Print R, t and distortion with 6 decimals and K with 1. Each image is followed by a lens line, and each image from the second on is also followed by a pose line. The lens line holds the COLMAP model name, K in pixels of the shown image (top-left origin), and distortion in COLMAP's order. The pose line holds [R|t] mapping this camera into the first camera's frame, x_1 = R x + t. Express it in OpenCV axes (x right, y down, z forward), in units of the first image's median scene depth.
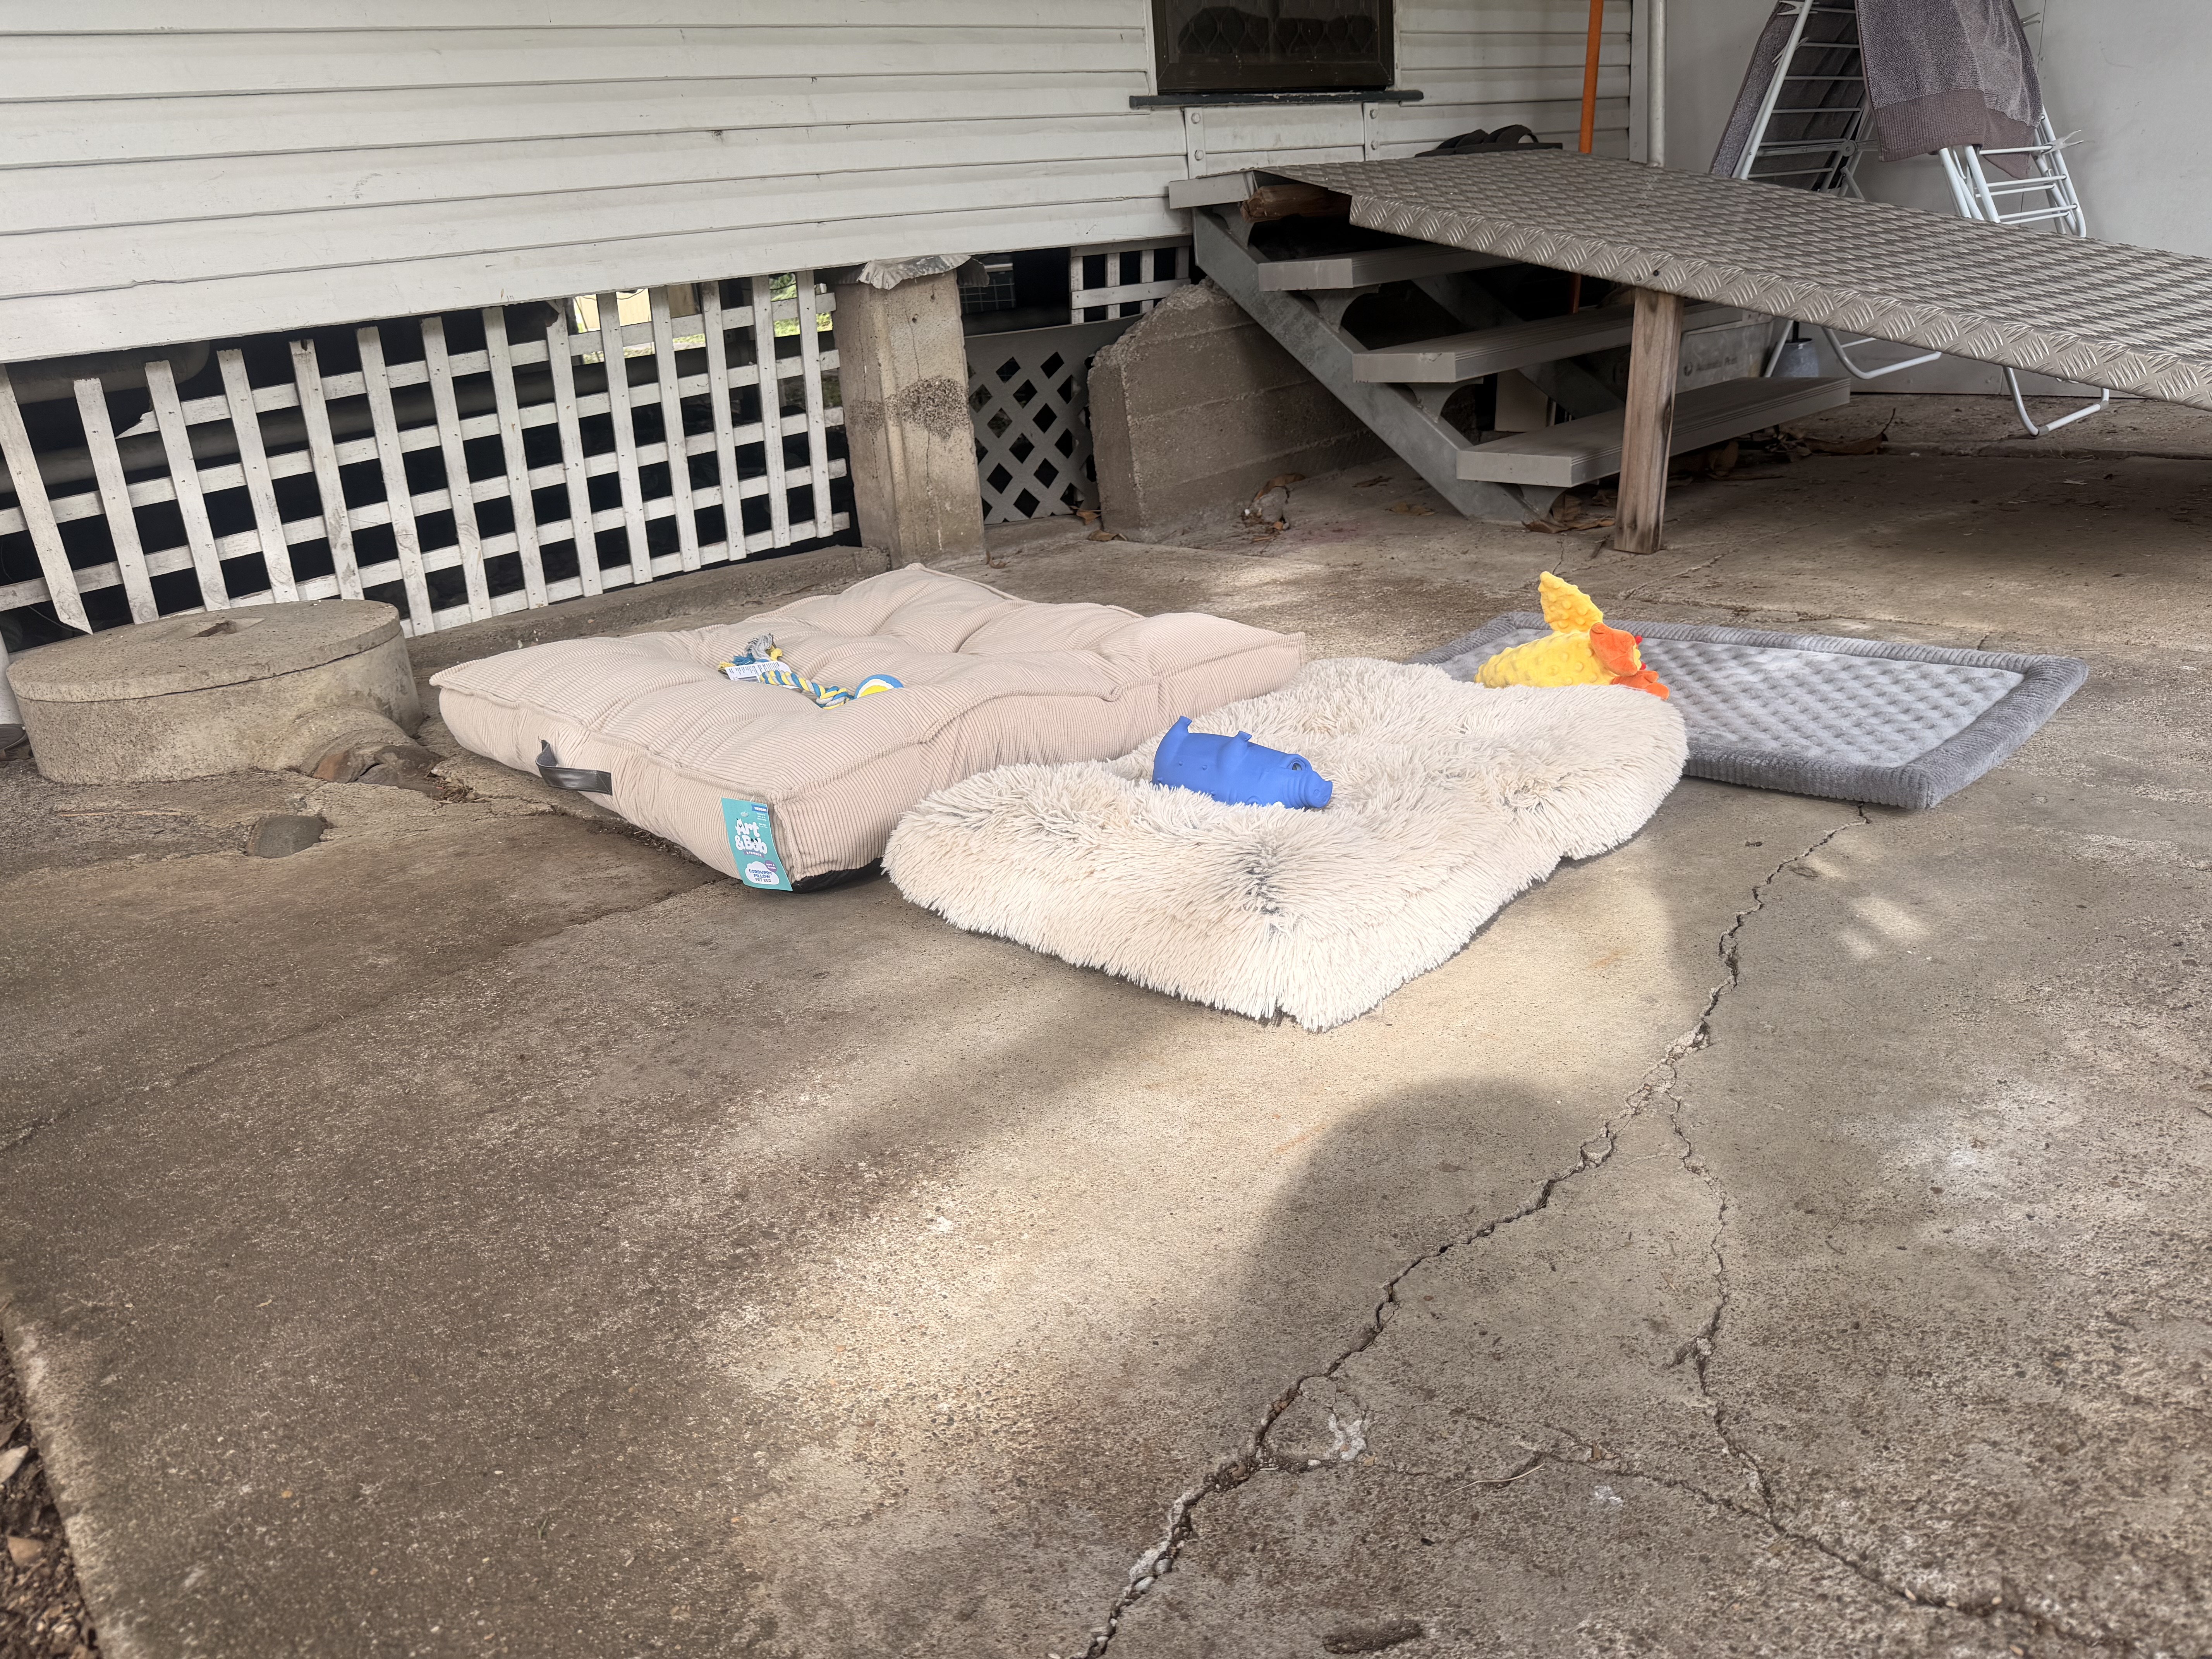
lens RADIAL K [[1517.0, 0, 1106.0], [0, 1517.0, 829.5], [0, 0, 1]] dist [0.072319, -0.103951]
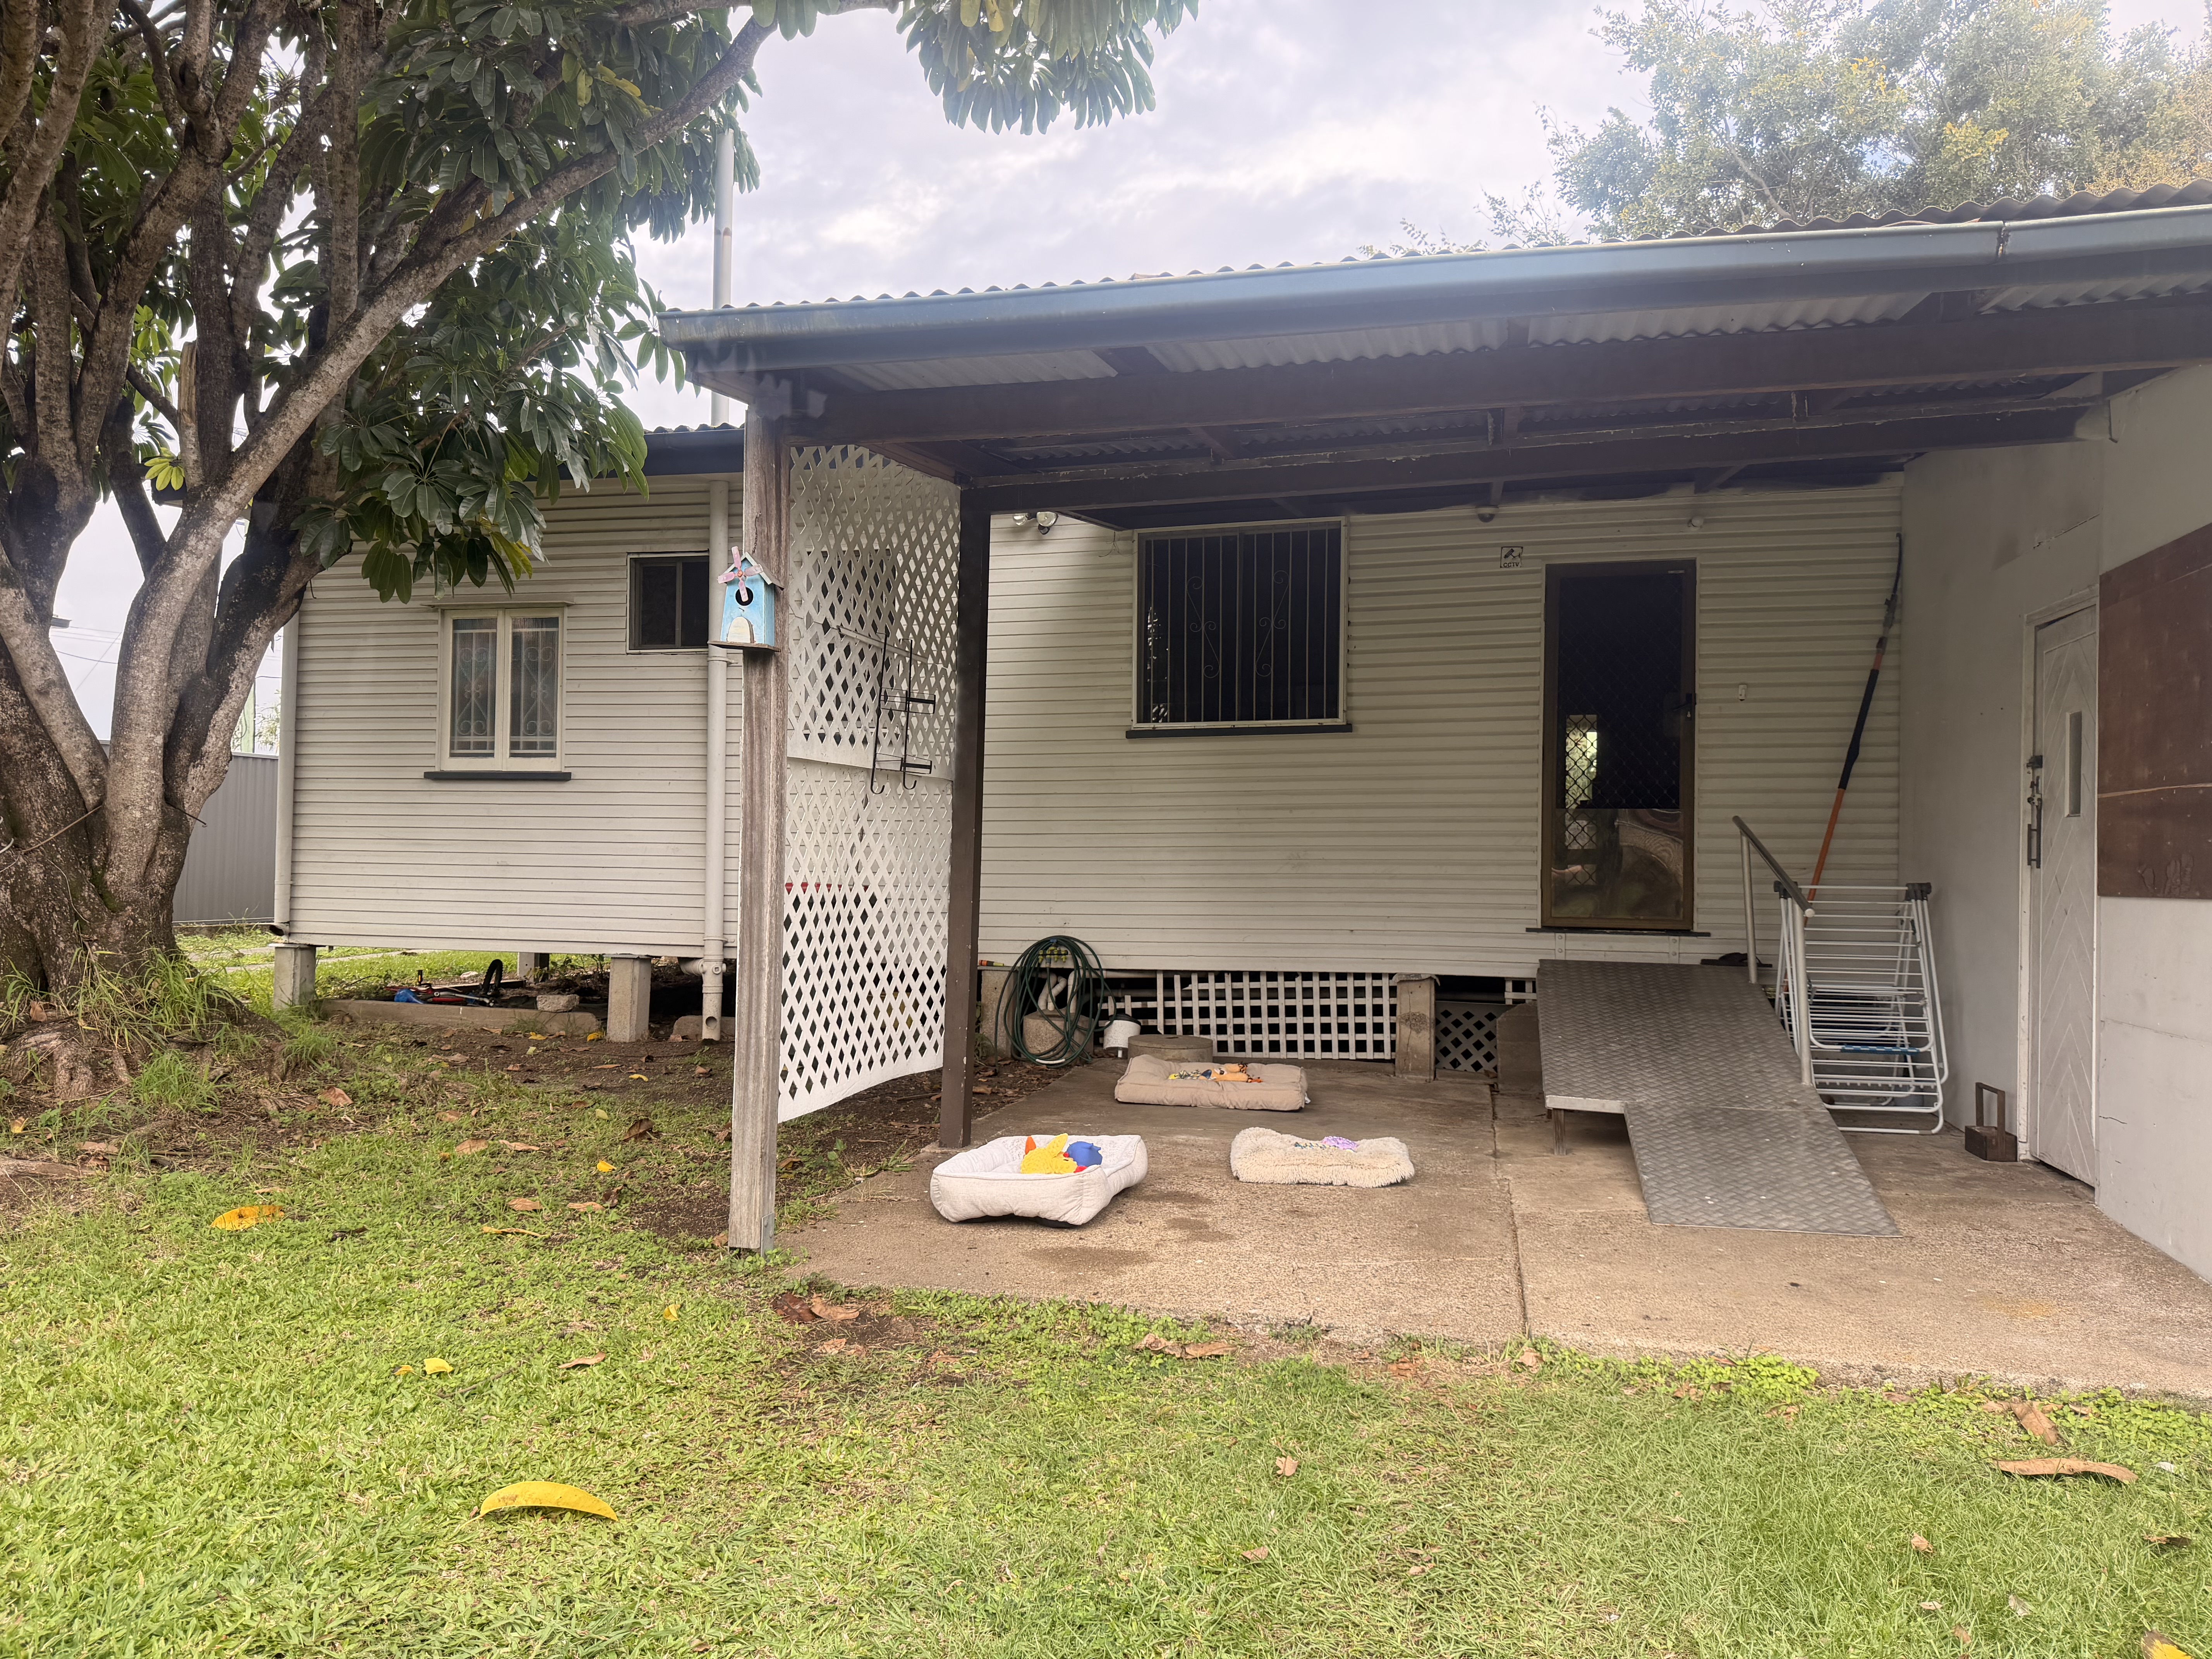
lens RADIAL K [[1517.0, 0, 1106.0], [0, 1517.0, 829.5], [0, 0, 1]] dist [0.072319, -0.103951]
pose [[0.605200, 0.071133, -0.792889, 1.931711], [-0.350358, 0.918153, -0.185051, 0.135552], [0.714830, 0.389788, 0.580589, -1.322678]]
